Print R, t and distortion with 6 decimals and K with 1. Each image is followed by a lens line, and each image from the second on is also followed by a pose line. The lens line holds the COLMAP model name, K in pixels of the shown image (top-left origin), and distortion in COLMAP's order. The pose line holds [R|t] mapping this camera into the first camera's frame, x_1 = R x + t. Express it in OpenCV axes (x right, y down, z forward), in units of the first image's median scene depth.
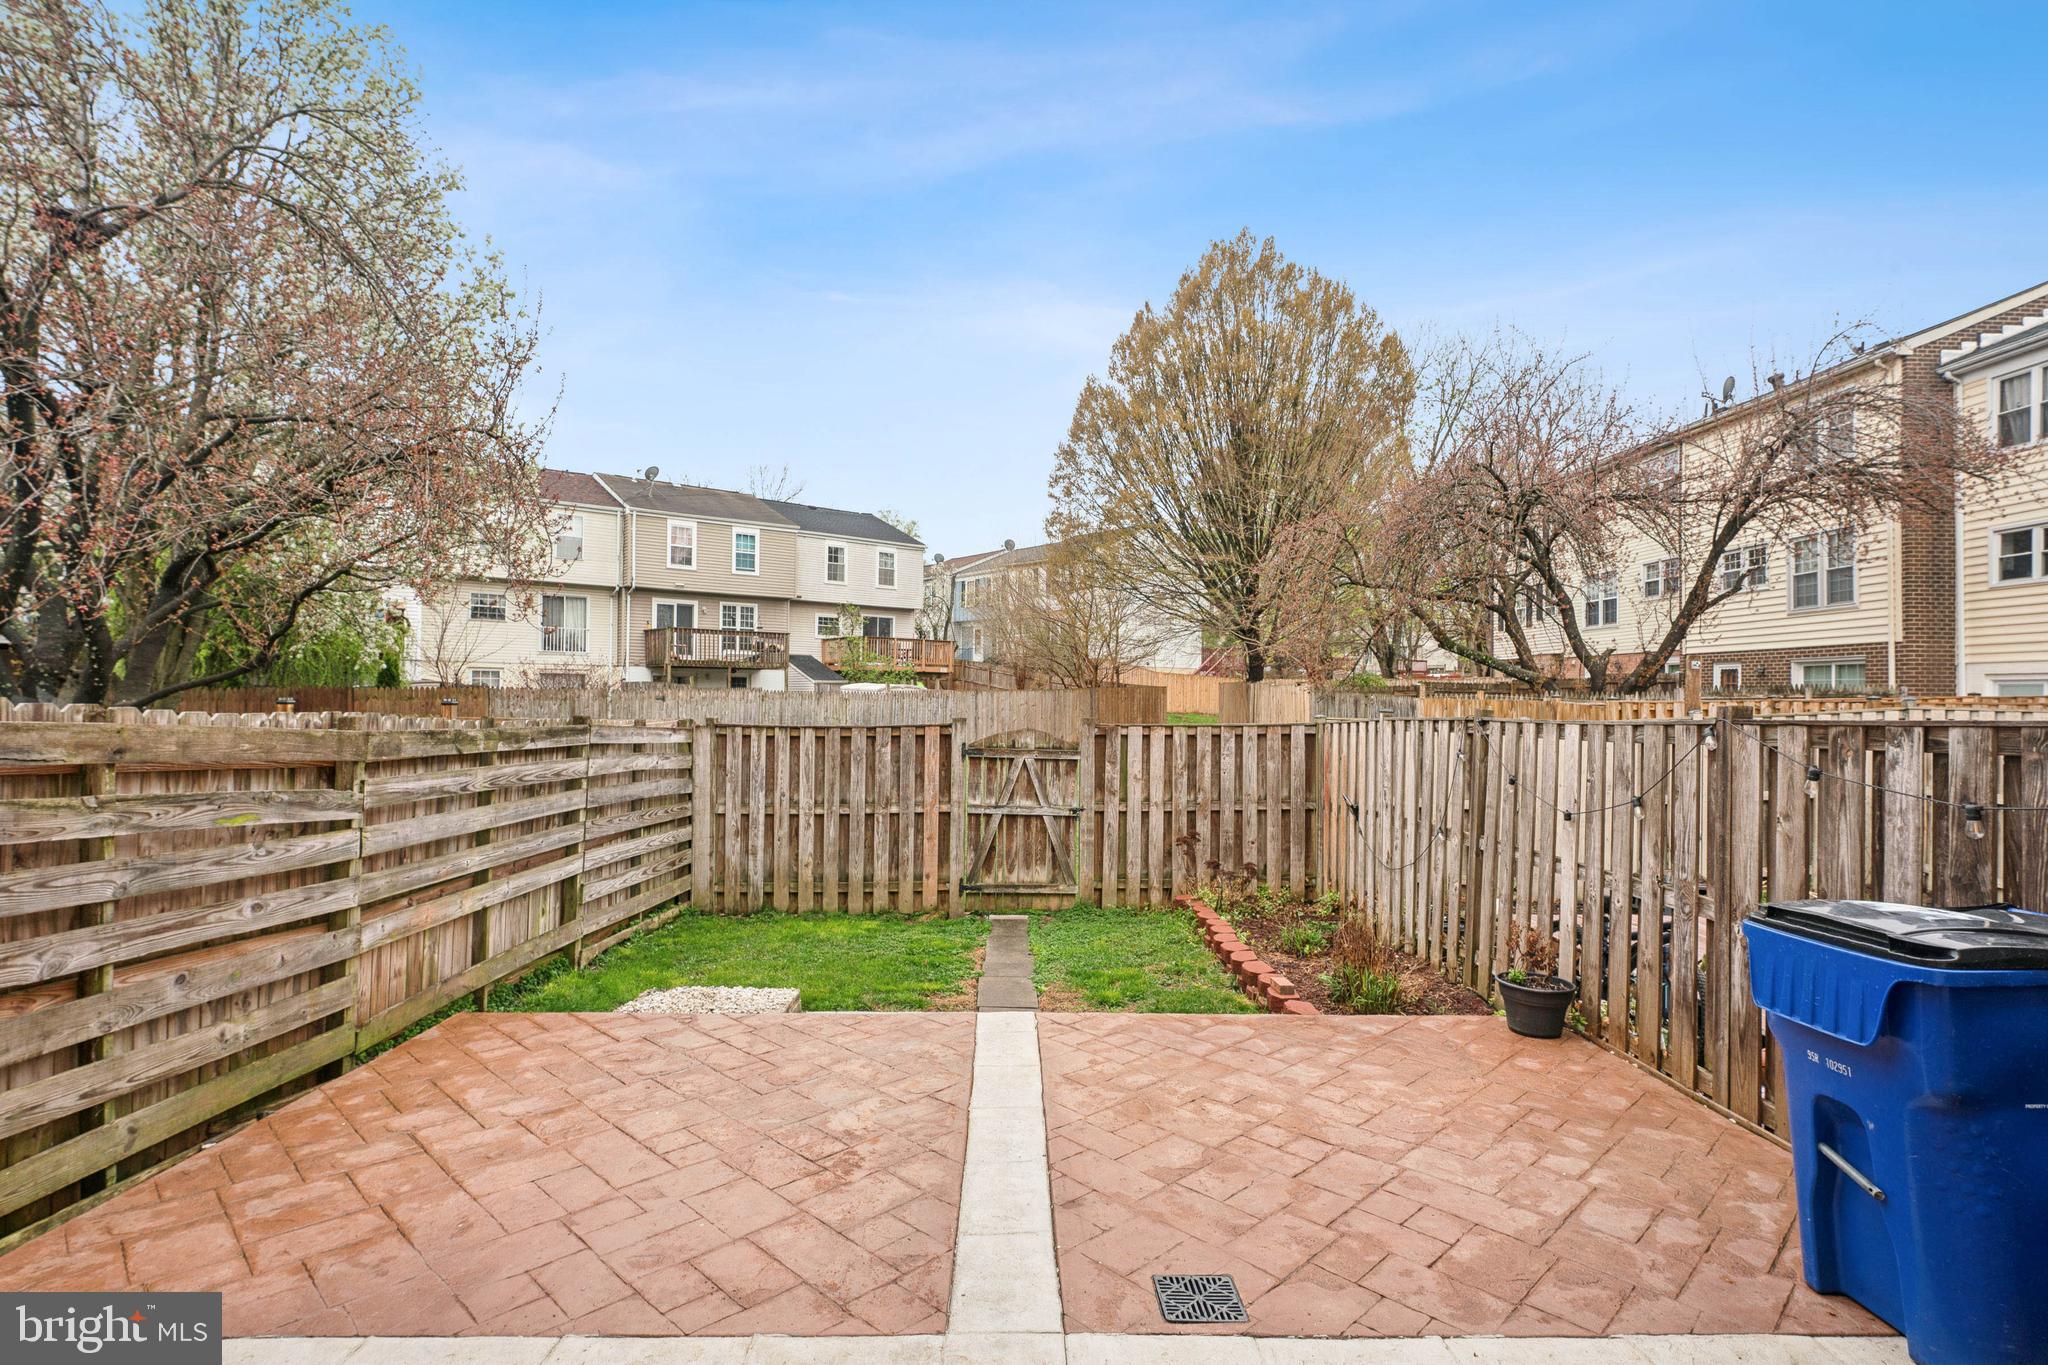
lens RADIAL K [[996.1, 0, 1042.4], [0, 996.1, 672.4], [0, 0, 1]] dist [0.003771, 0.000887]
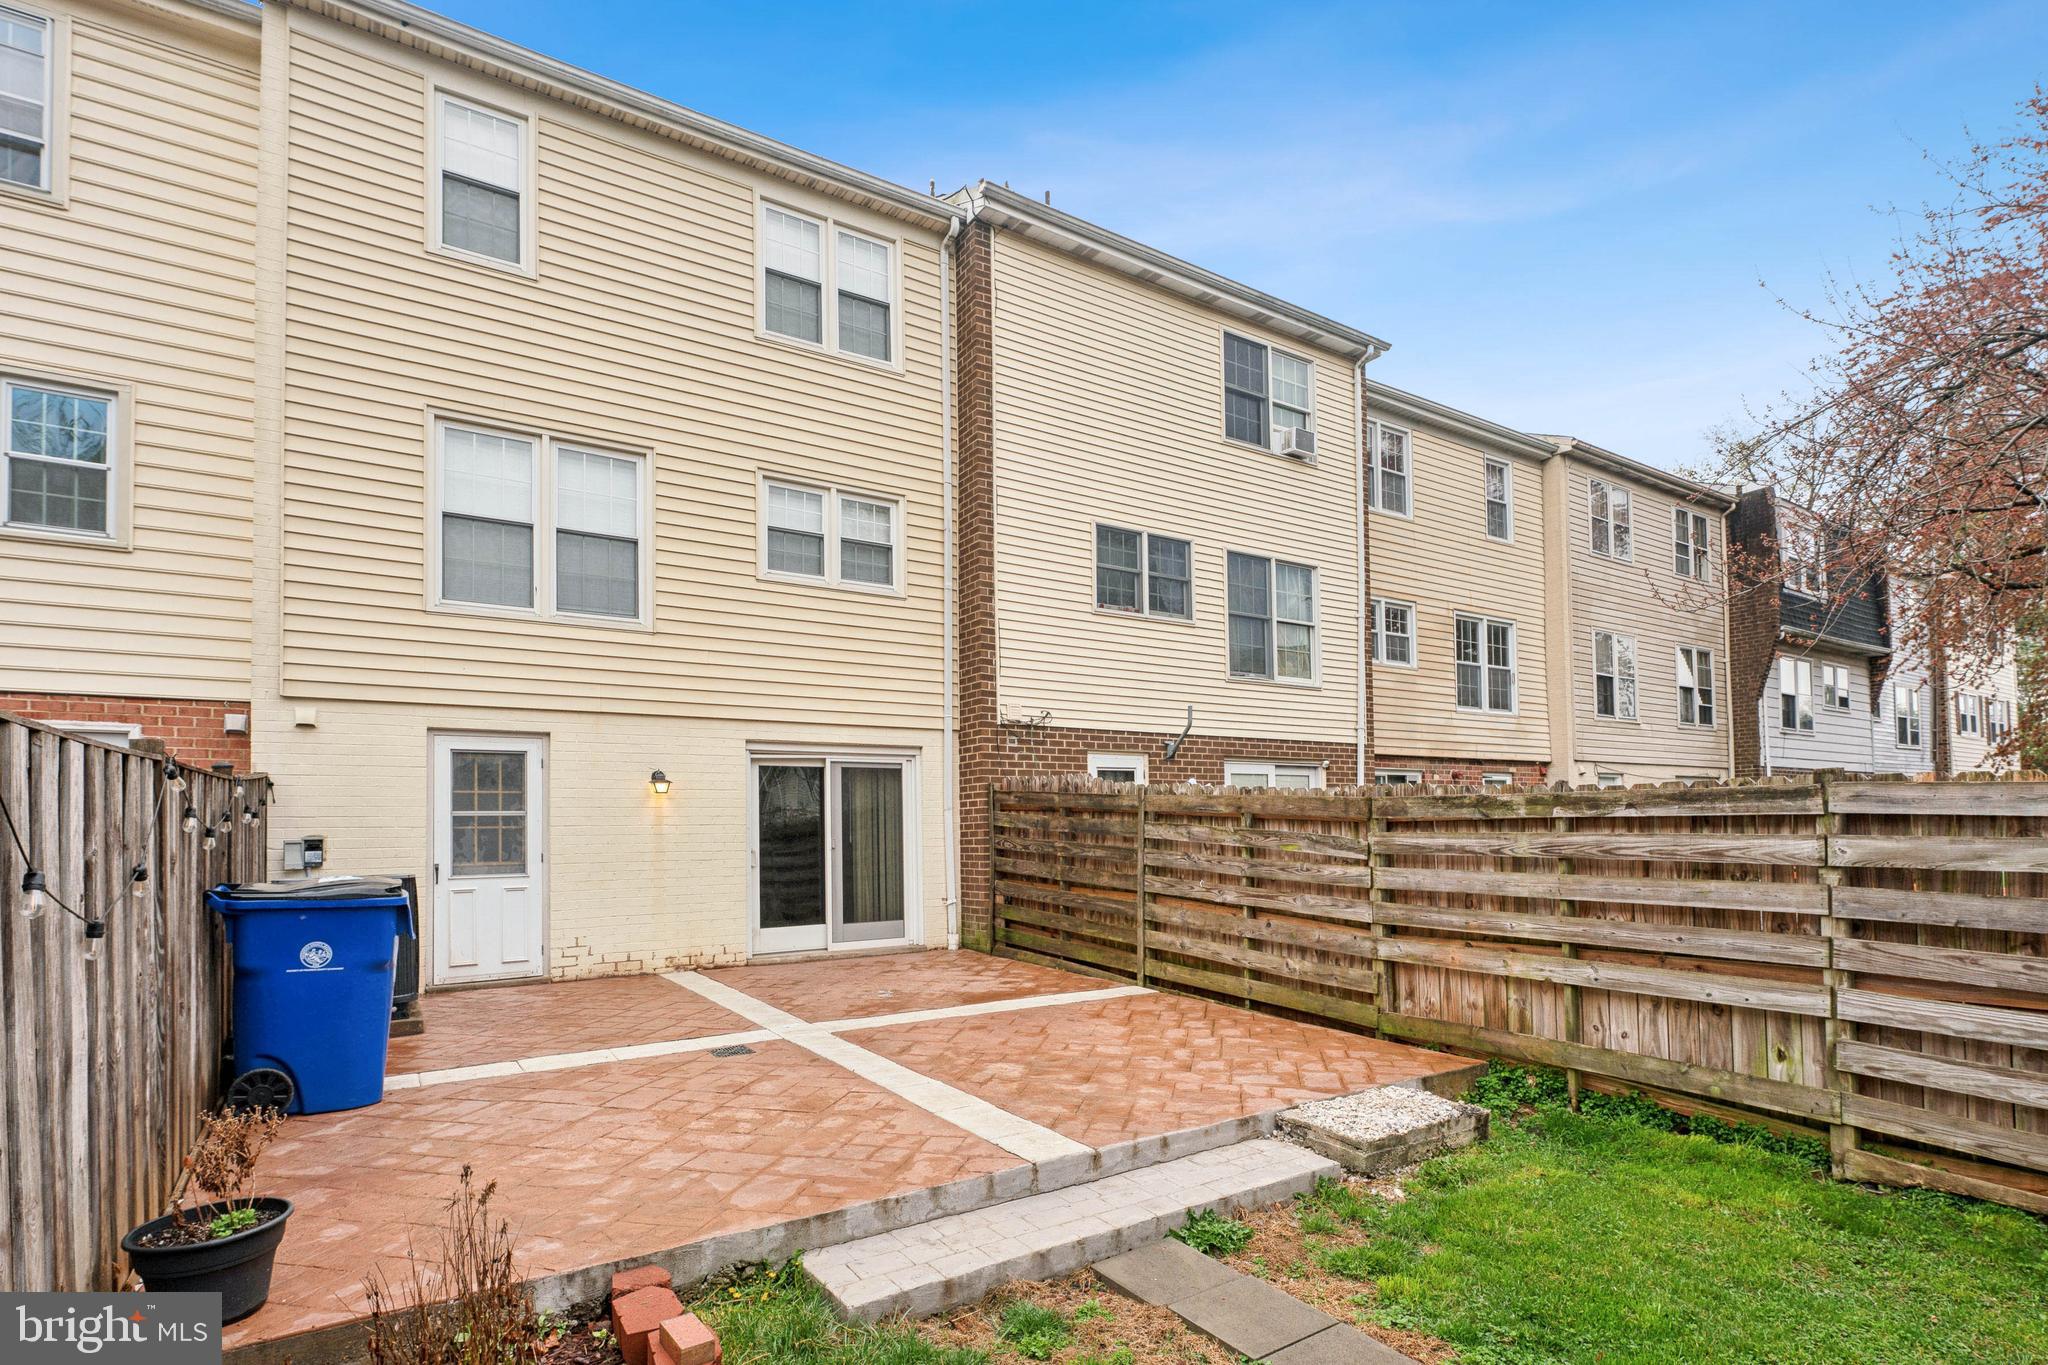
lens RADIAL K [[996.1, 0, 1042.4], [0, 996.1, 672.4], [0, 0, 1]] dist [0.003771, 0.000887]
pose [[-0.842737, -0.083155, -0.531864, 0.477012], [0.022170, 0.981798, -0.188629, 0.141012], [0.537869, -0.170756, -0.825554, 1.944403]]
